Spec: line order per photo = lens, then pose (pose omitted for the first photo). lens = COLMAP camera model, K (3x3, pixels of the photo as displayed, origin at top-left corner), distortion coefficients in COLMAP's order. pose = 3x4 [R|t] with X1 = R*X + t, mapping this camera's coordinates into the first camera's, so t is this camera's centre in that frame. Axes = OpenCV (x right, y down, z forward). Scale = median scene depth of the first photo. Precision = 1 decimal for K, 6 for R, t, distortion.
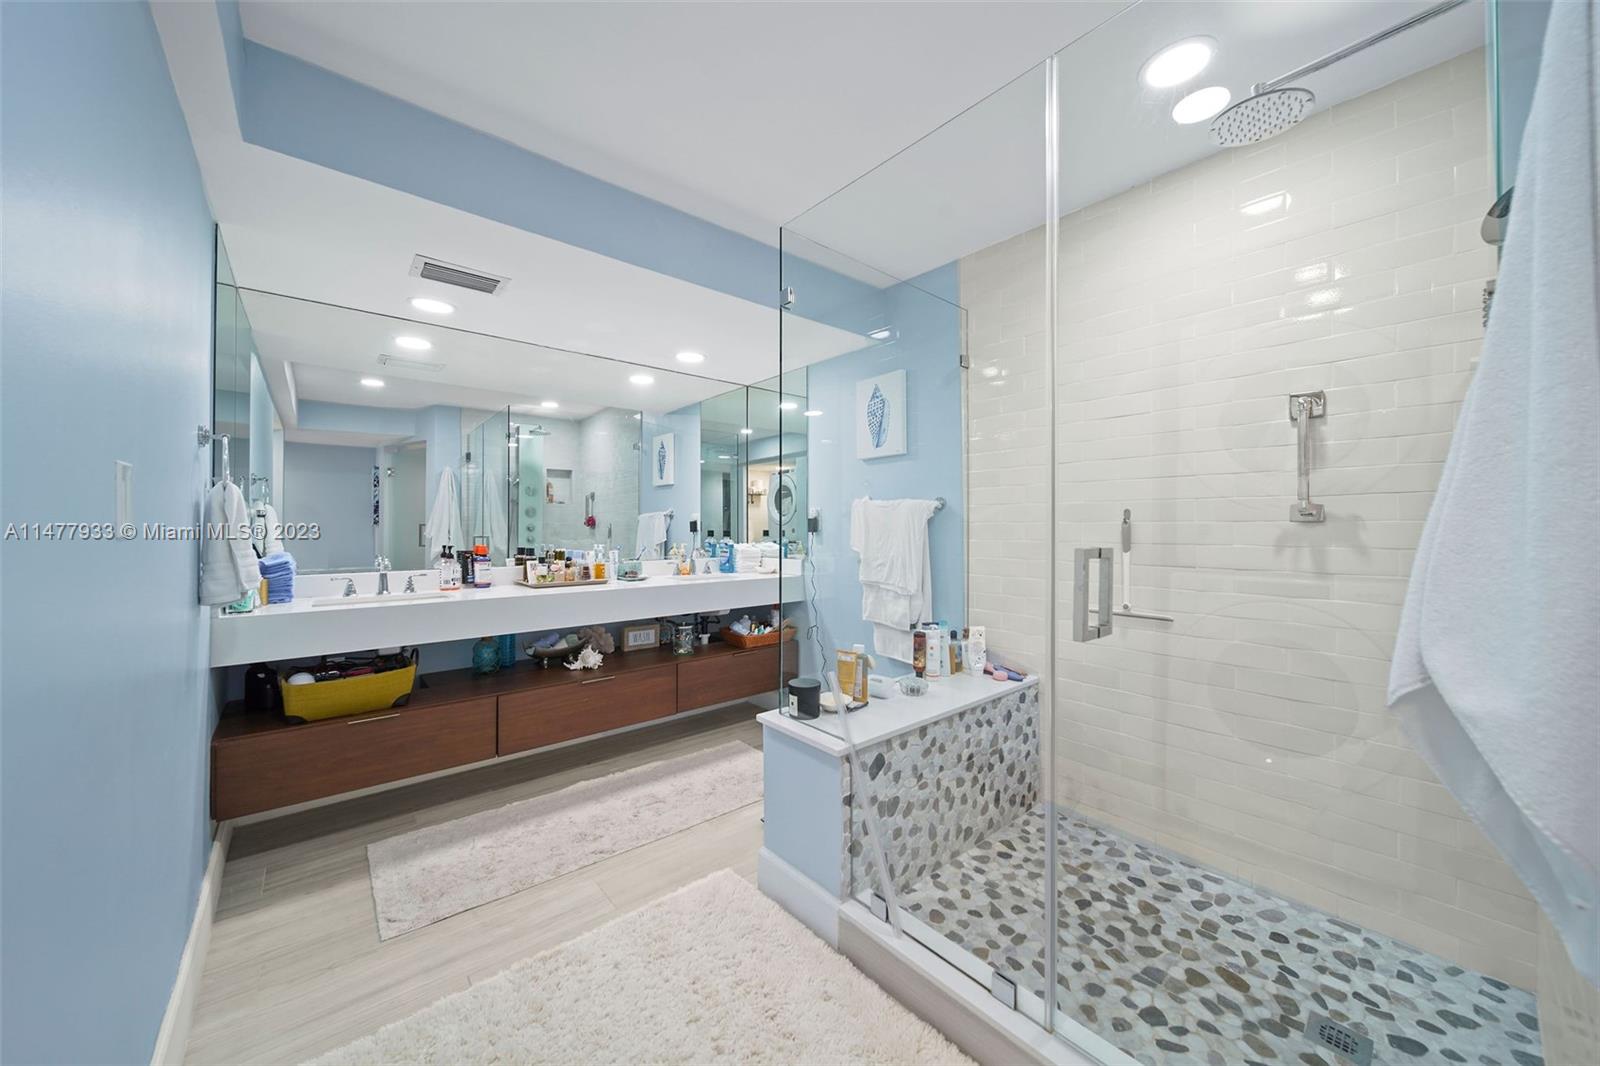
lens RADIAL K [[567.9, 0, 800.7], [0, 567.9, 516.3], [0, 0, 1]] dist [0.004565, -0.004366]
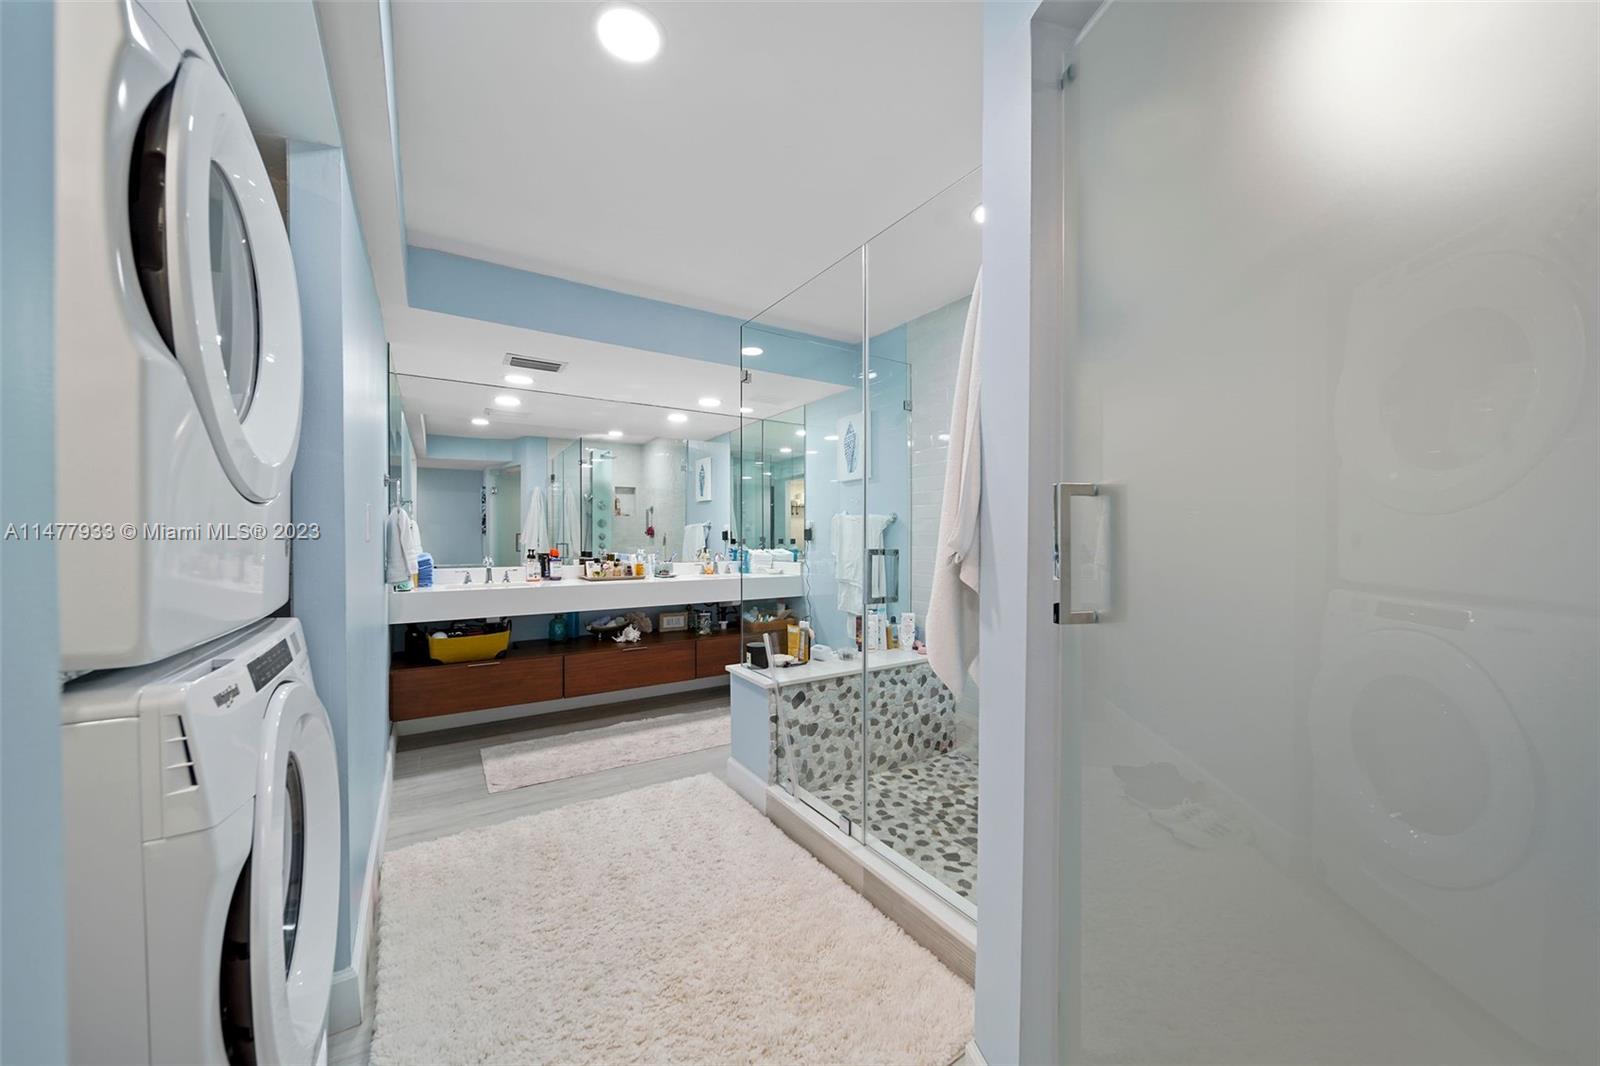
lens RADIAL K [[571.8, 0, 800.0], [0, 571.8, 533.0], [0, 0, 1]] dist [0.000844, -0.000002]
pose [[0.990739, 0.000618, -0.135778, 0.254262], [0.001274, 0.999903, 0.013850, -0.007815], [0.135773, -0.013895, 0.990643, -0.341234]]
